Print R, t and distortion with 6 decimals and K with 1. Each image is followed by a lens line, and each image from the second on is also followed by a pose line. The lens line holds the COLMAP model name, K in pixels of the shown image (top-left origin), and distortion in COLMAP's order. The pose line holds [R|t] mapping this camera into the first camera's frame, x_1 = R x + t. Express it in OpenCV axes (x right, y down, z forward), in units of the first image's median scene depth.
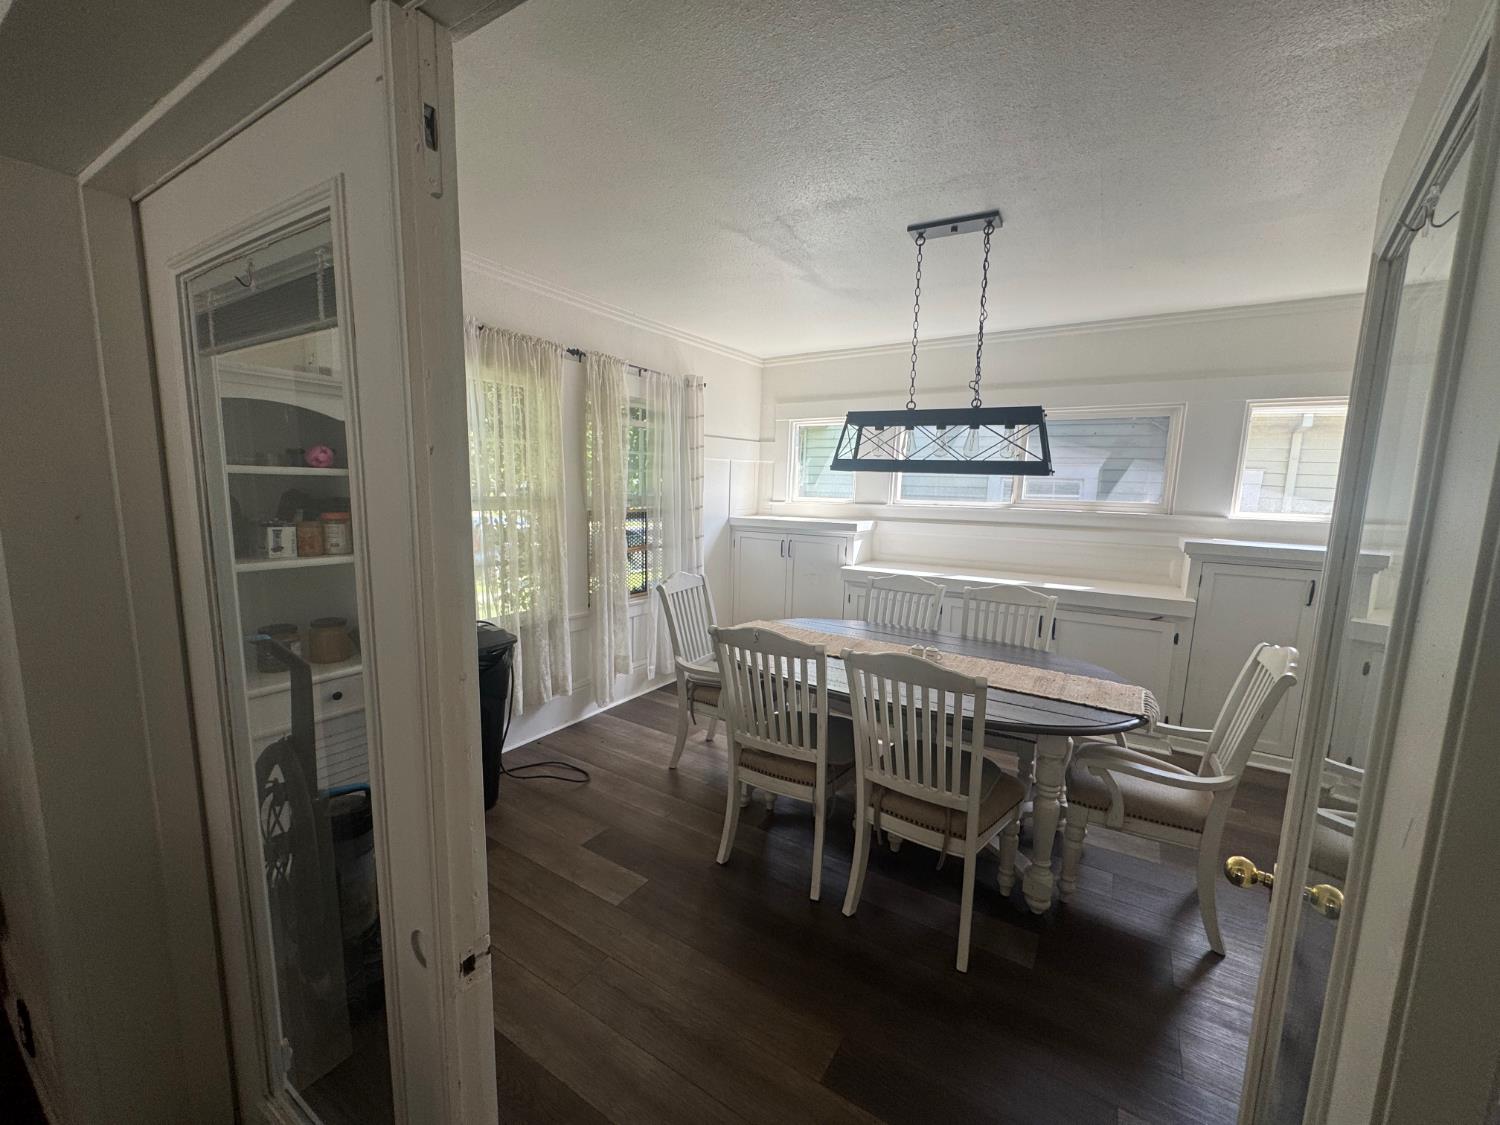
lens RADIAL K [[596.5, 0, 746.8], [0, 596.5, 556.1], [0, 0, 1]] dist [-0.001944, 0.000191]
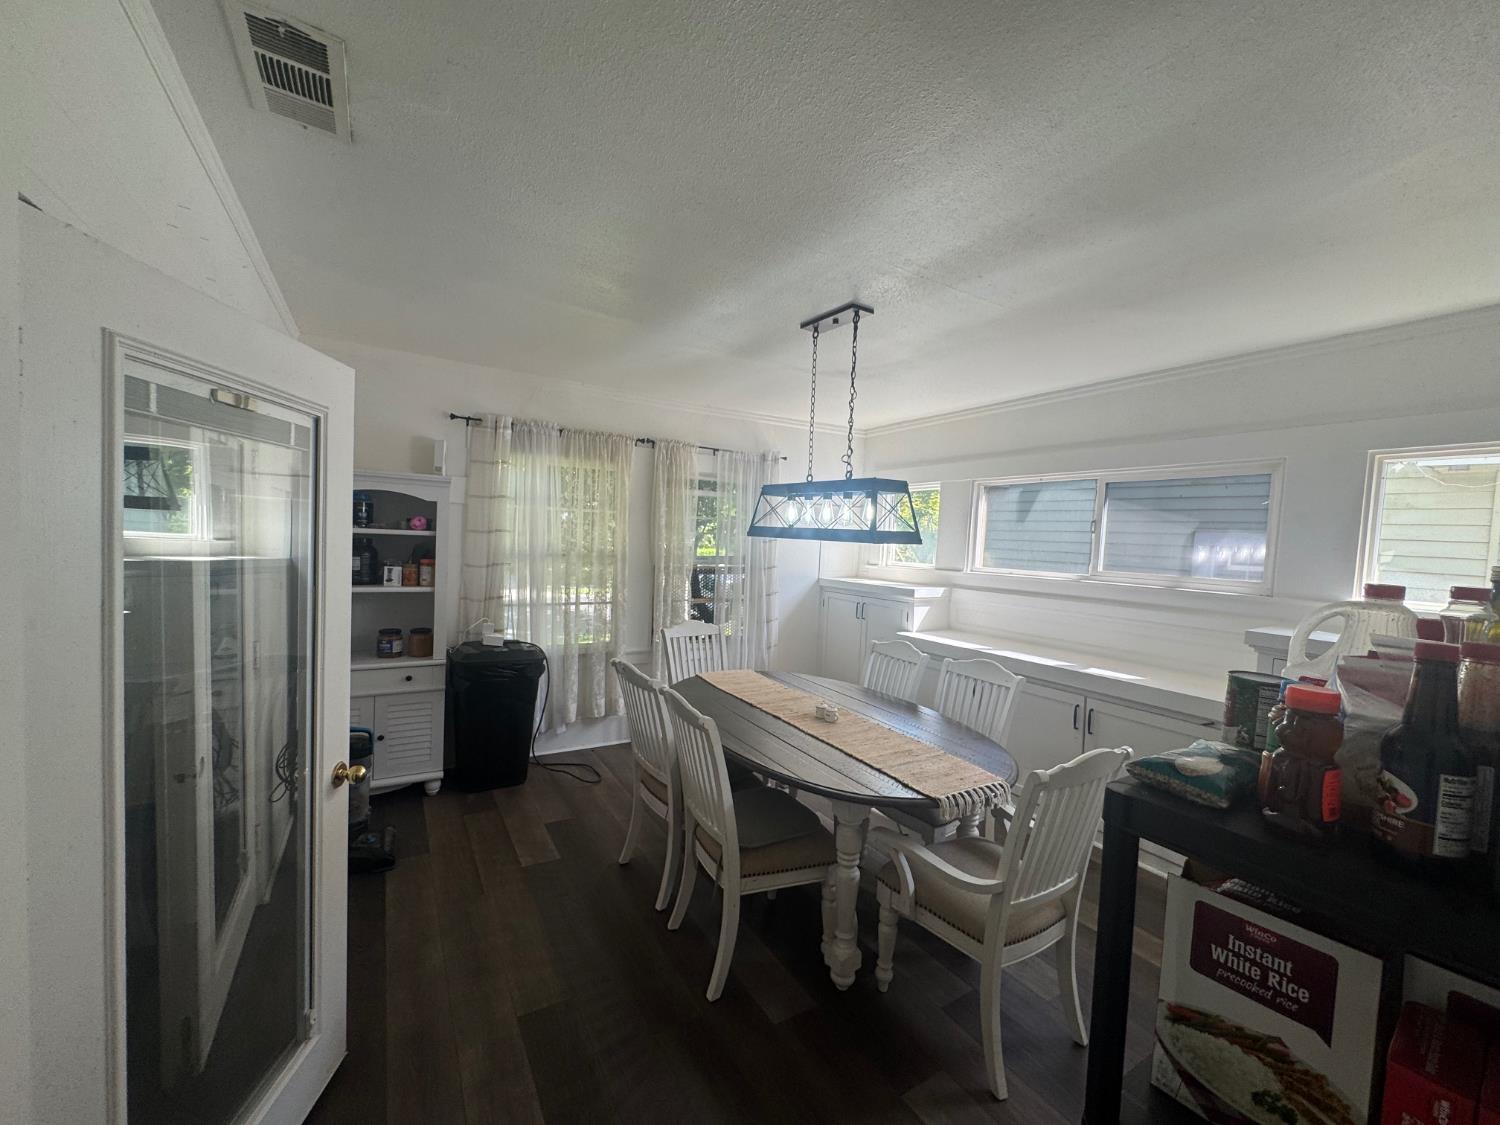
lens RADIAL K [[596.5, 0, 746.8], [0, 596.5, 556.1], [0, 0, 1]] dist [-0.001944, 0.000191]
pose [[0.894069, 0.027273, -0.447099, 0.513860], [-0.072980, 0.993677, -0.085325, -0.006366], [0.441945, 0.108915, 0.890406, -0.008324]]
